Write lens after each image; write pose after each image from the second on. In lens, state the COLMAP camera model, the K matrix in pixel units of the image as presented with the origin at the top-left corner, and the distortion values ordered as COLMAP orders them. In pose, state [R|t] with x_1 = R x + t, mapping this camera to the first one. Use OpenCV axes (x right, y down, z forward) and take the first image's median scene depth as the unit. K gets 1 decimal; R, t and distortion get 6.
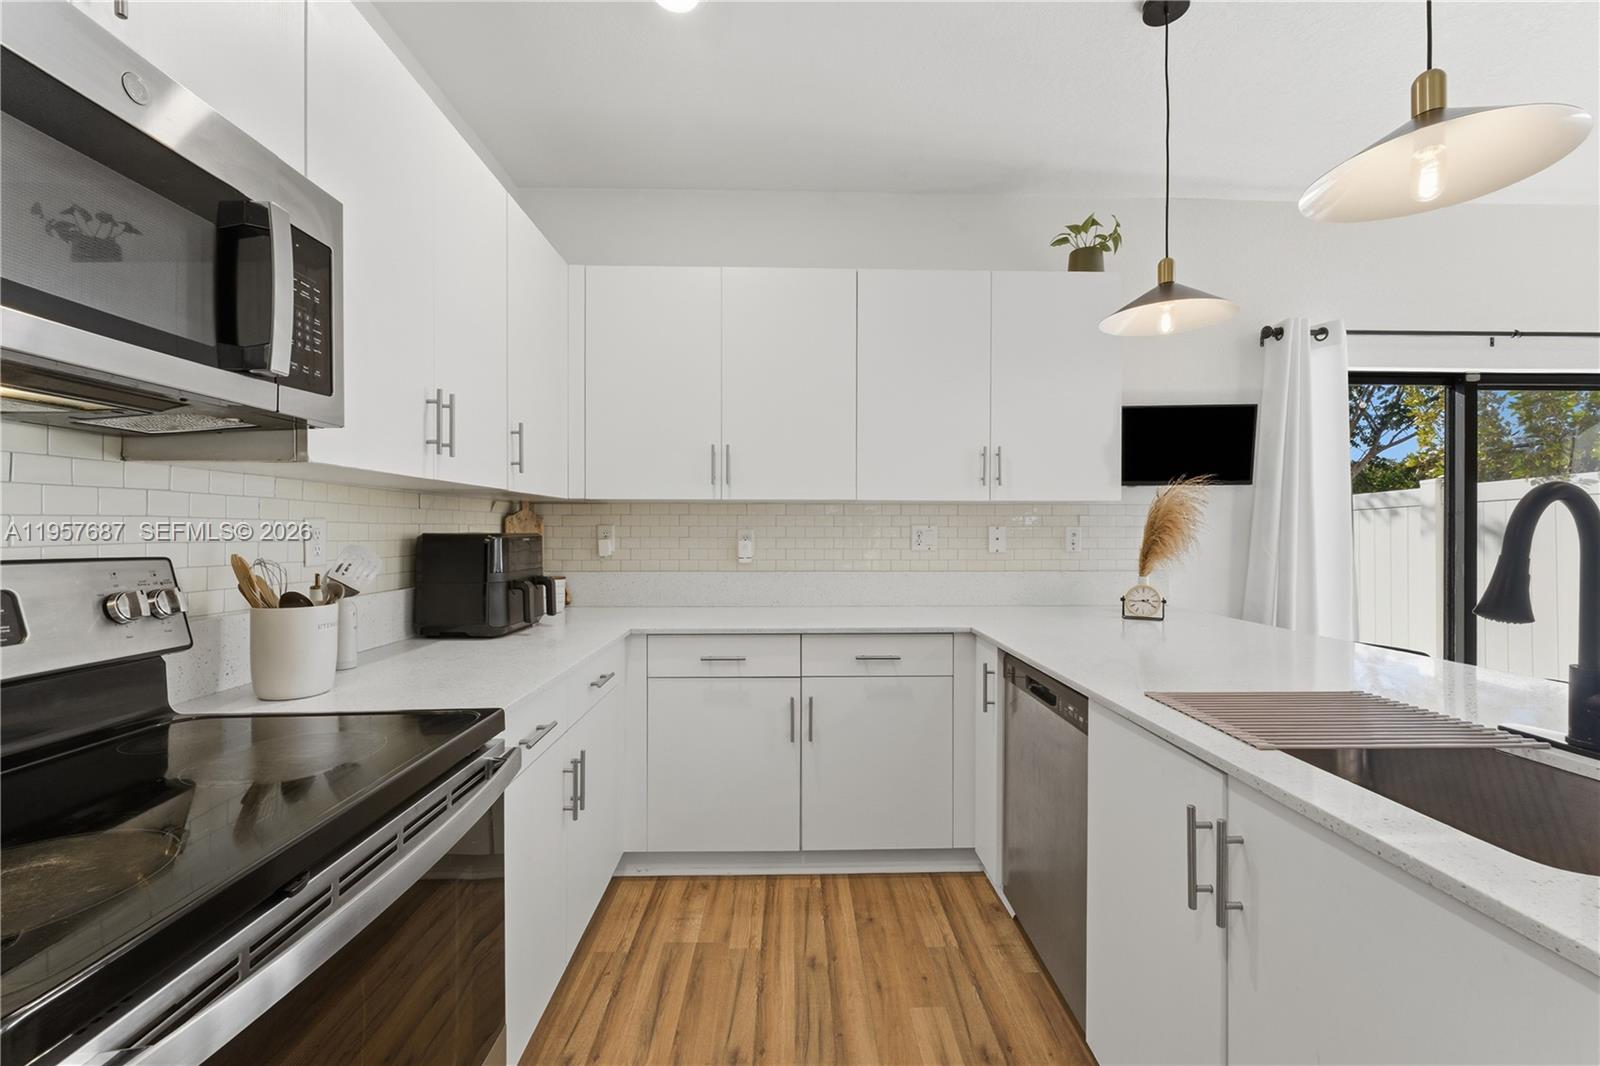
lens RADIAL K [[658.3, 0, 806.4], [0, 658.3, 532.5], [0, 0, 1]] dist [-0.003119, 0.000898]
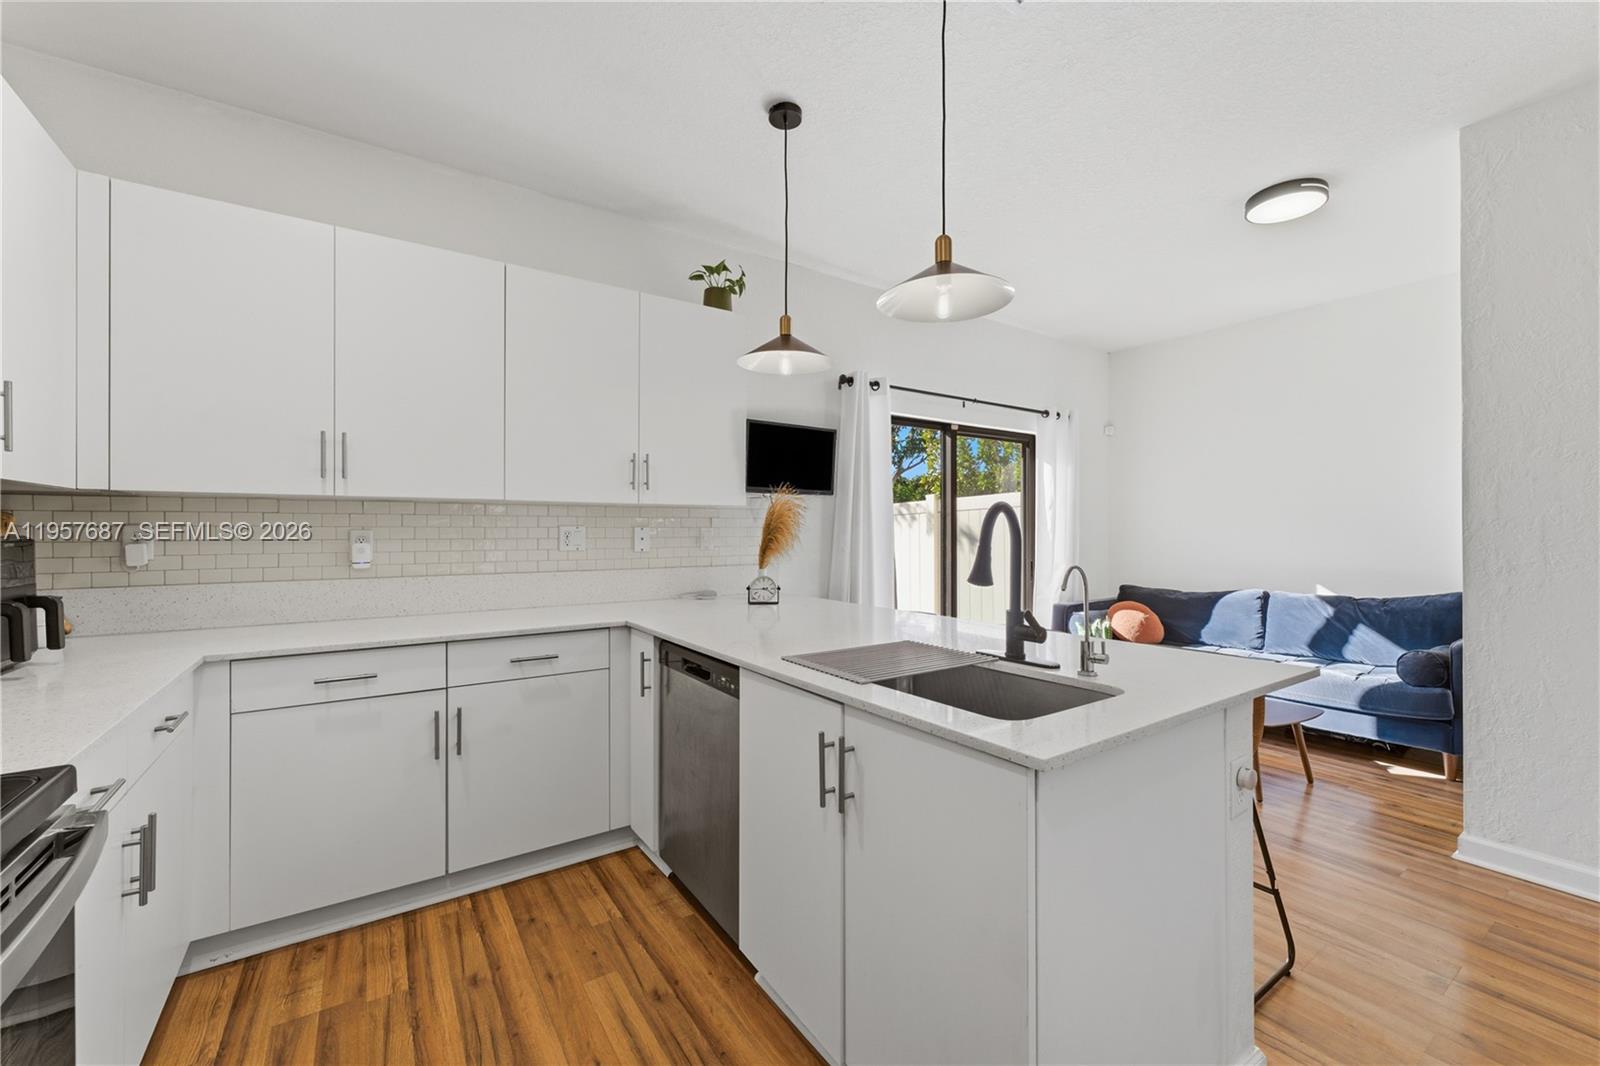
lens RADIAL K [[658.3, 0, 809.8], [0, 658.3, 530.4], [0, 0, 1]] dist [-0.003119, 0.000898]
pose [[0.832708, -0.001288, 0.553711, -0.096817], [0.003392, 0.999990, -0.002775, -0.000238], [-0.553702, 0.004189, 0.832704, -0.064723]]
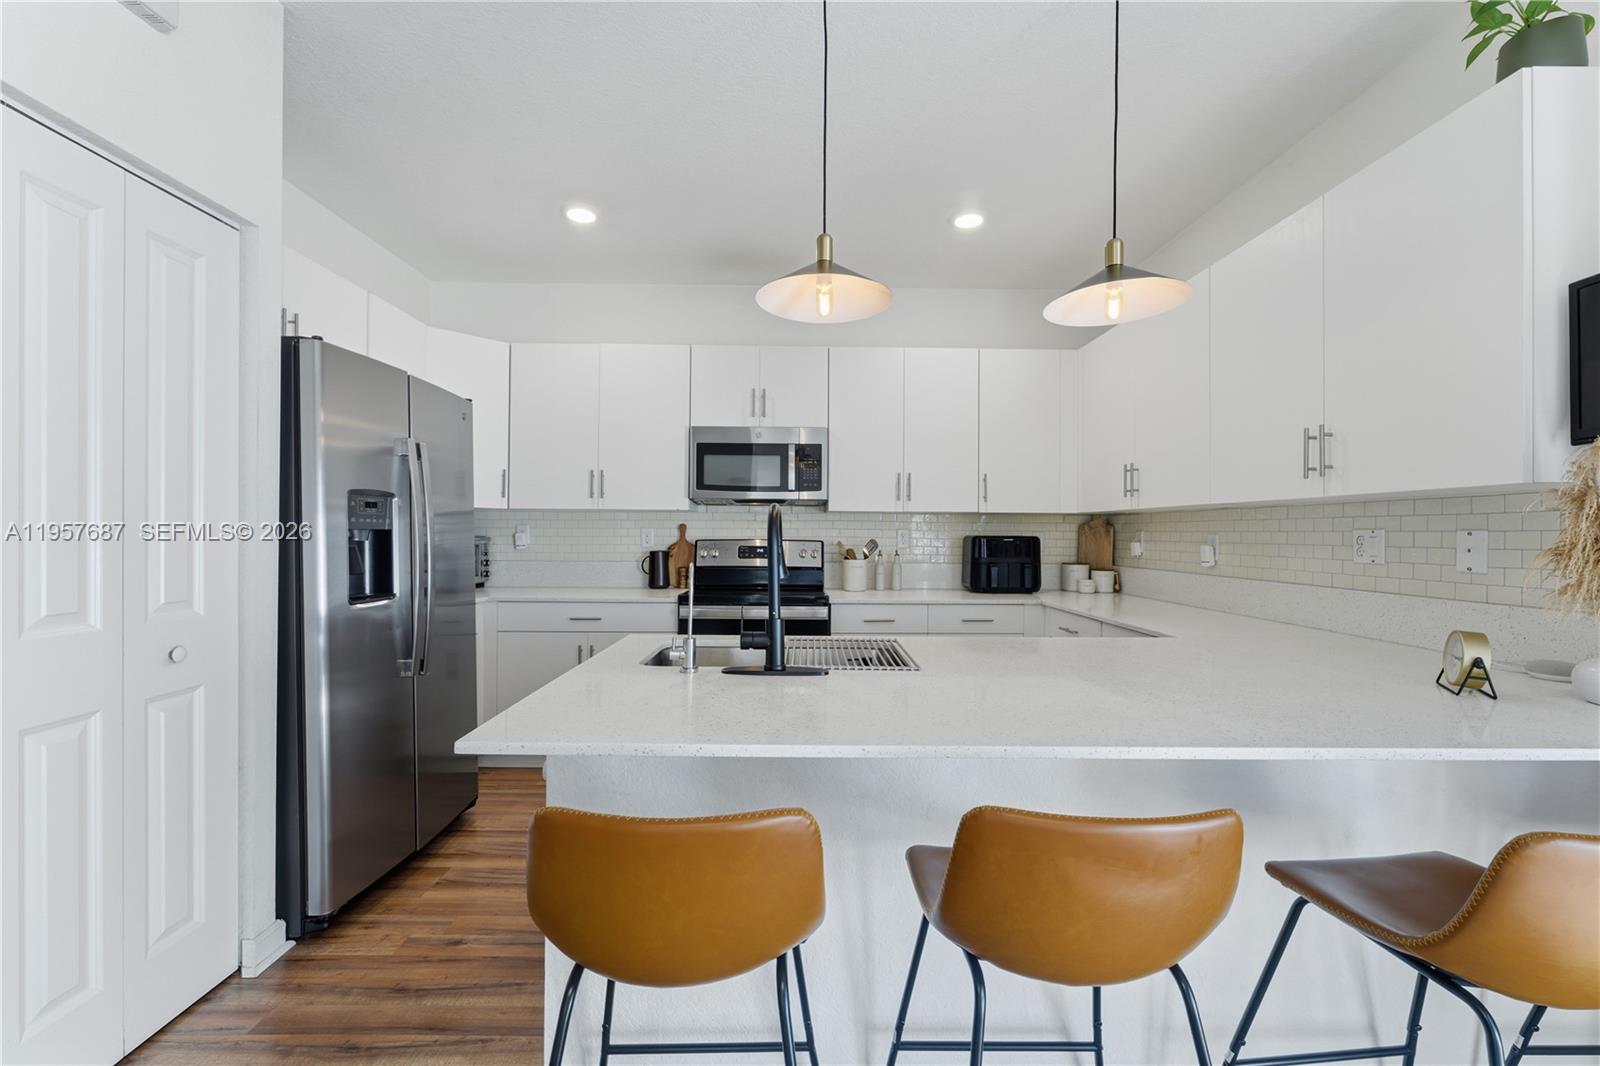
lens RADIAL K [[649.8, 0, 796.9], [0, 649.8, 529.5], [0, 0, 1]] dist [0.001096, 0.000276]
pose [[-0.008486, -0.006032, -0.999946, 1.124463], [-0.010897, 0.999923, -0.005940, 0.000697], [0.999905, 0.010846, -0.008551, 0.443942]]
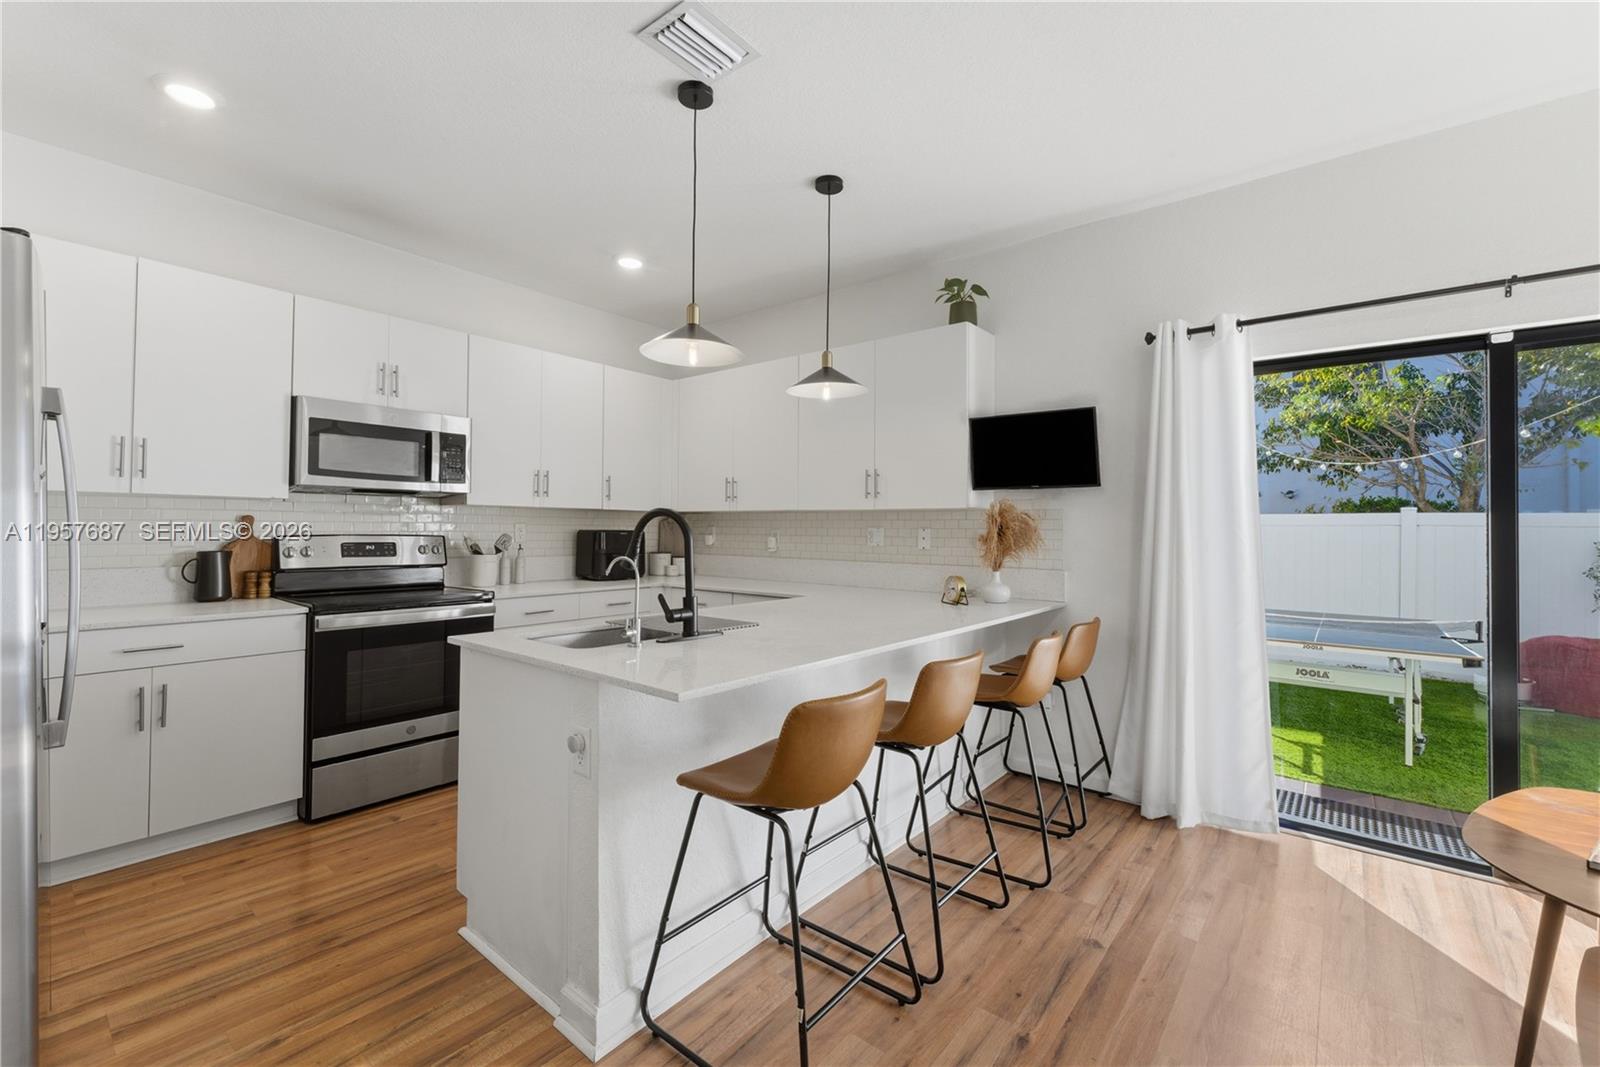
lens RADIAL K [[658.3, 0, 795.6], [0, 658.3, 527.8], [0, 0, 1]] dist [-0.003119, 0.000898]
pose [[0.763125, 0.003447, -0.646242, 1.126886], [-0.011675, 0.999896, -0.008453, 0.004036], [0.646146, 0.013995, 0.763086, -0.151825]]
